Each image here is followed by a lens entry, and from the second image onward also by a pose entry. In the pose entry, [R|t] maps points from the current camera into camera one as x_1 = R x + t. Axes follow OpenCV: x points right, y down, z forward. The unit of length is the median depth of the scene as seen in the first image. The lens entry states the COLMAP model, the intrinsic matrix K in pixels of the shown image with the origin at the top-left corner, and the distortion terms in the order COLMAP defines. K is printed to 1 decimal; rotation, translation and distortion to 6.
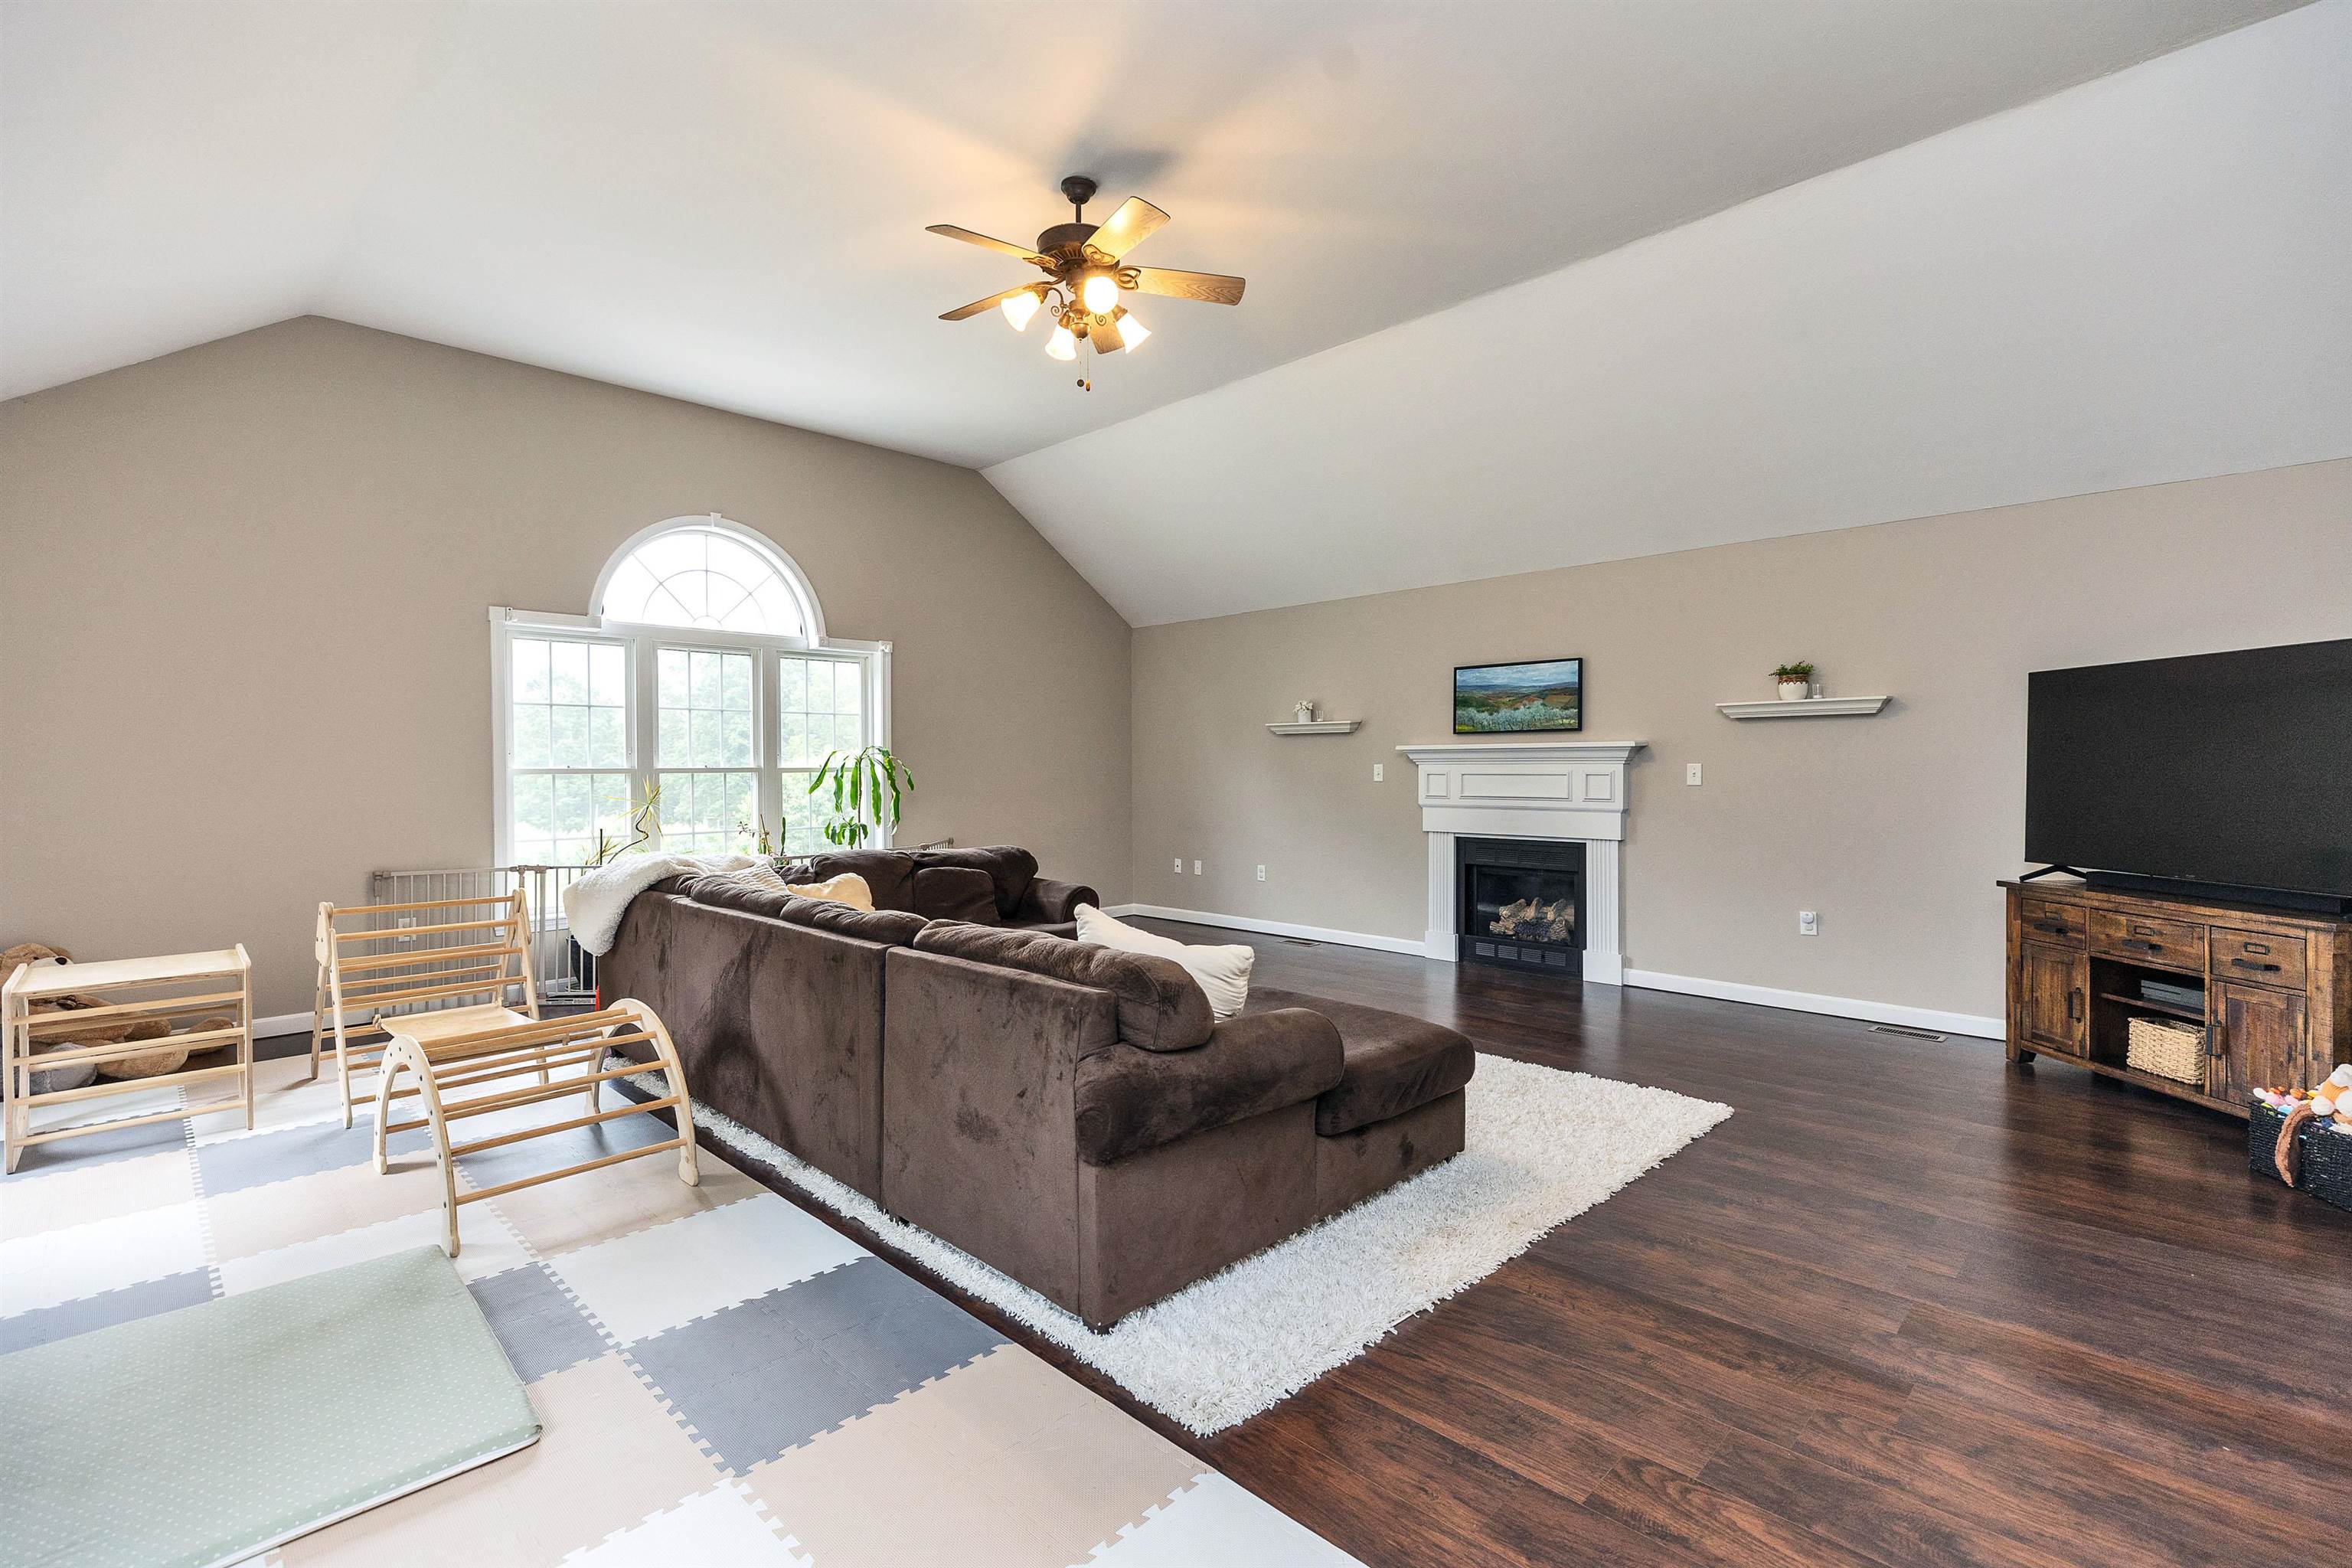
lens RADIAL K [[1074.5, 0, 1191.1], [0, 1074.5, 776.1], [0, 0, 1]] dist [0.007274, -0.000035]
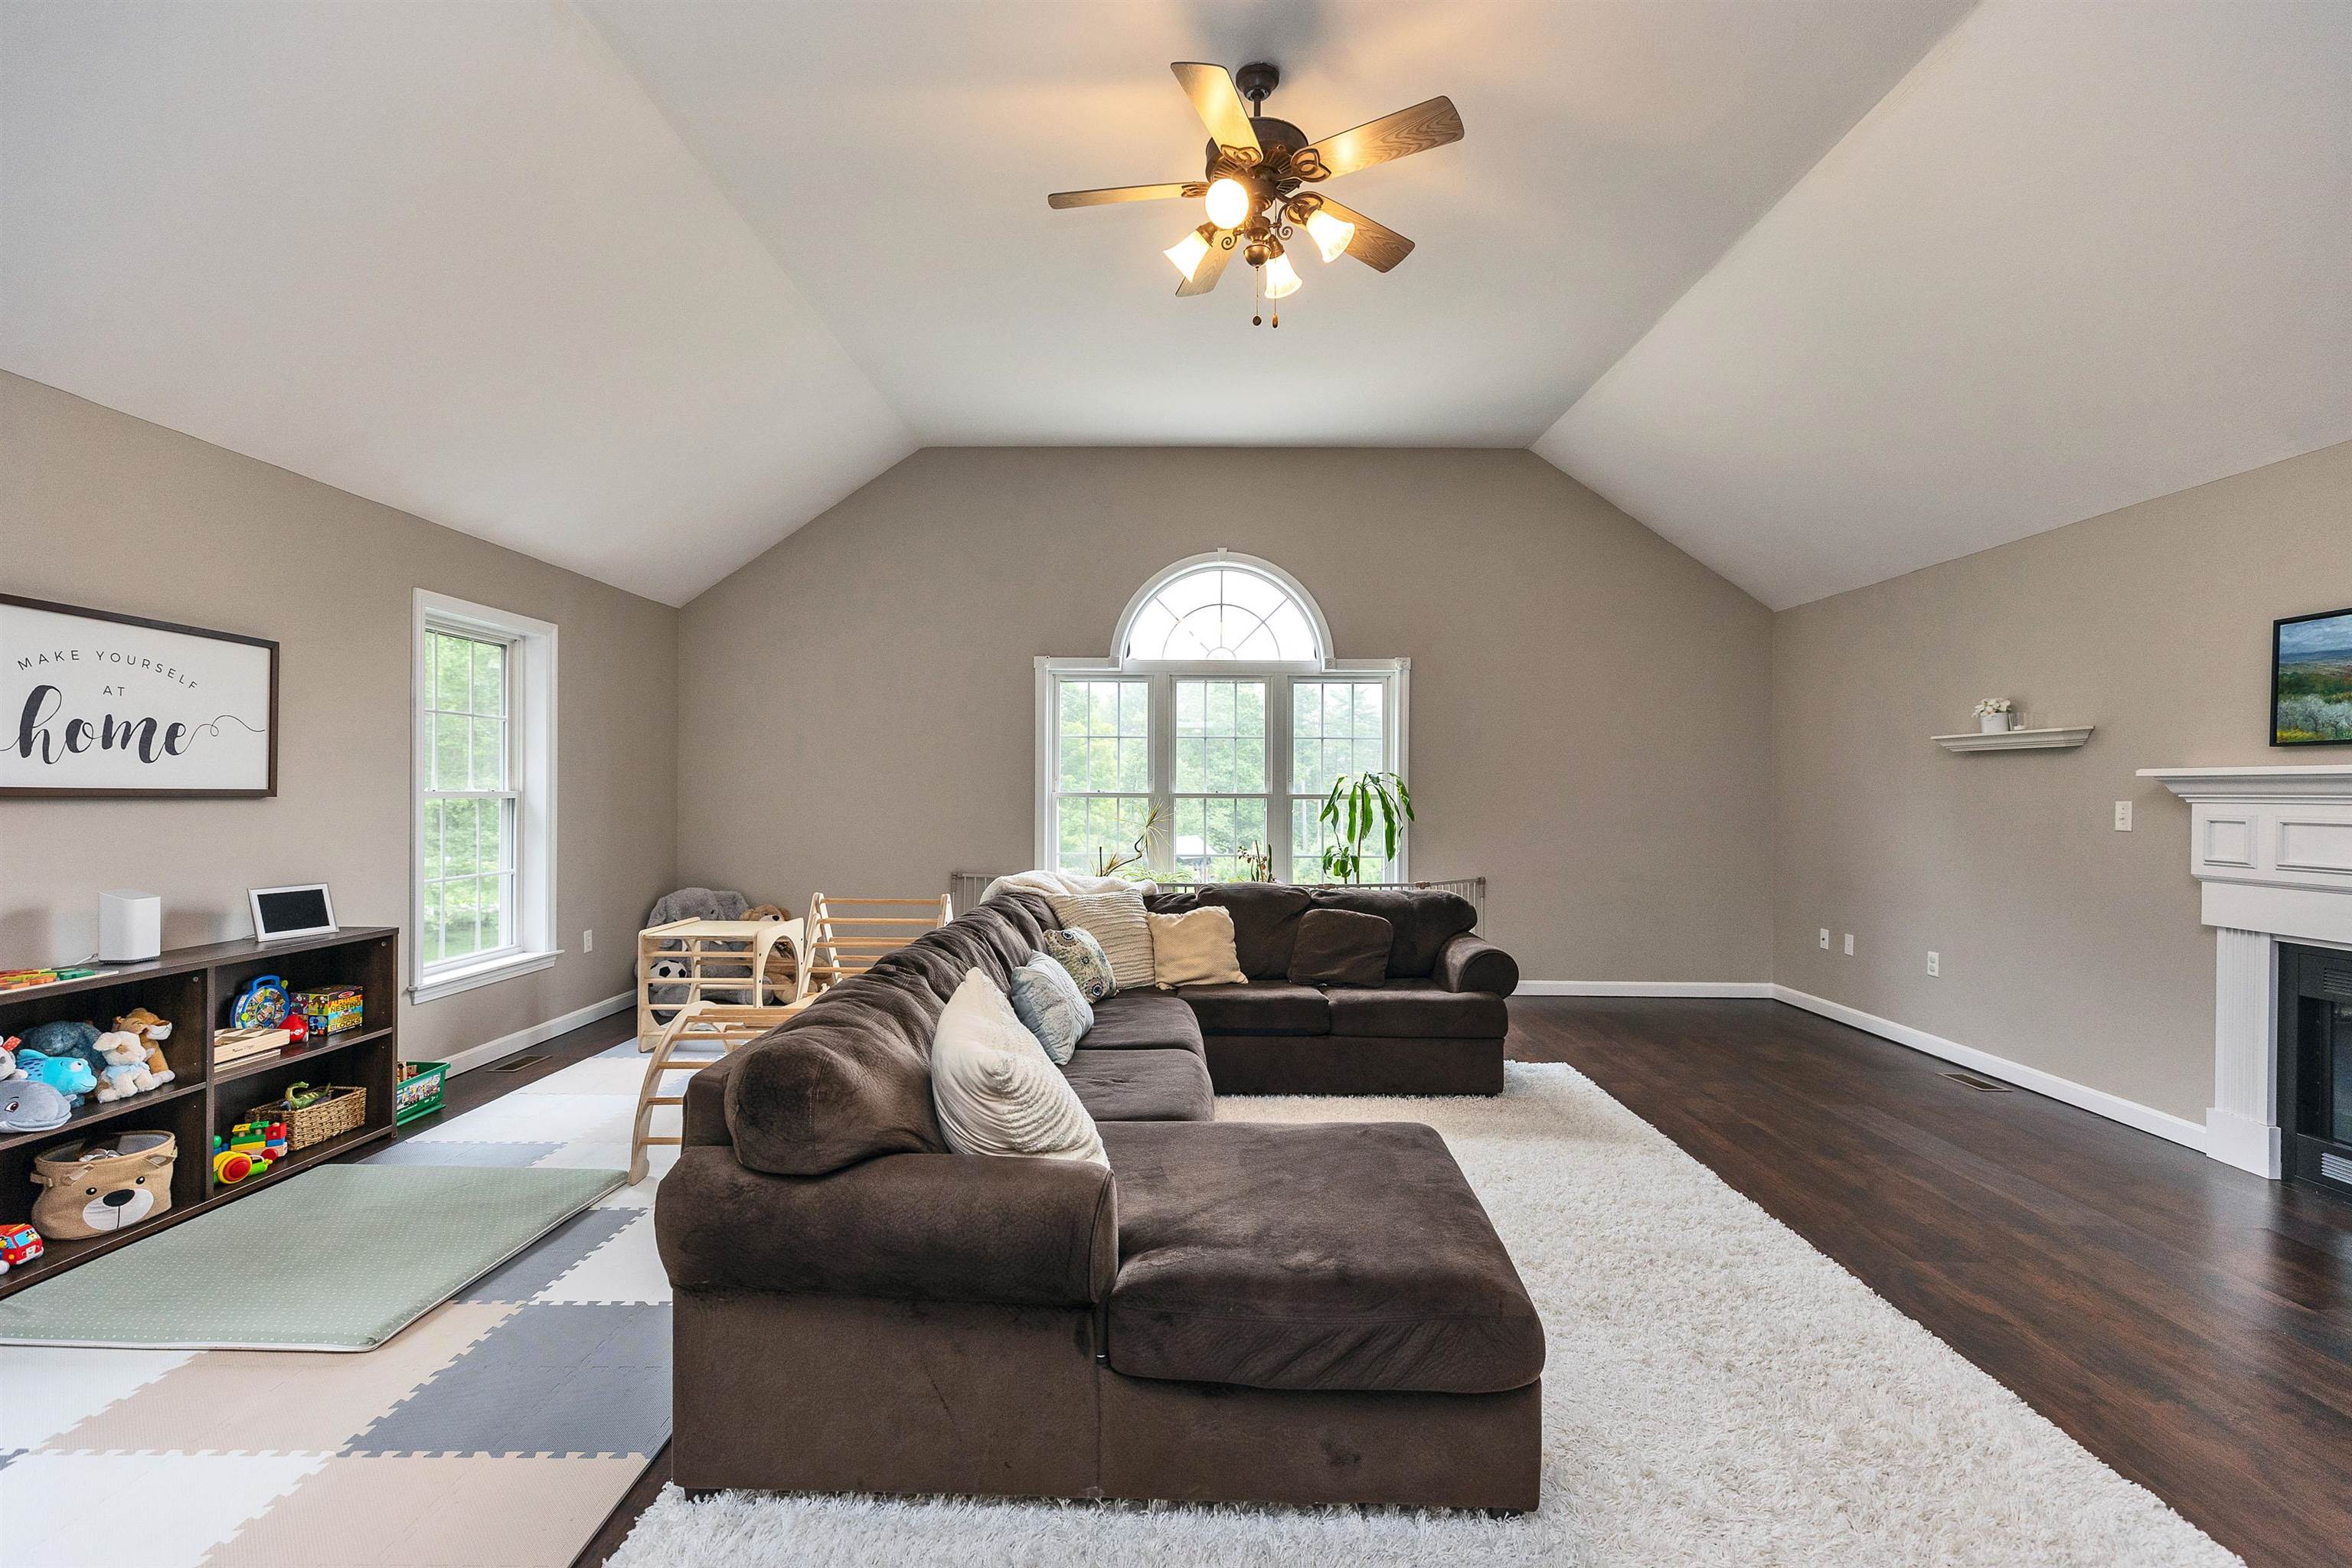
lens RADIAL K [[1074.5, 0, 1163.9], [0, 1074.5, 785.7], [0, 0, 1]] dist [0.007274, -0.000035]
pose [[0.683541, 0.007637, -0.729872, 0.261640], [-0.017760, 0.999823, -0.006172, -0.007079], [0.729696, 0.017181, 0.683556, 0.241785]]
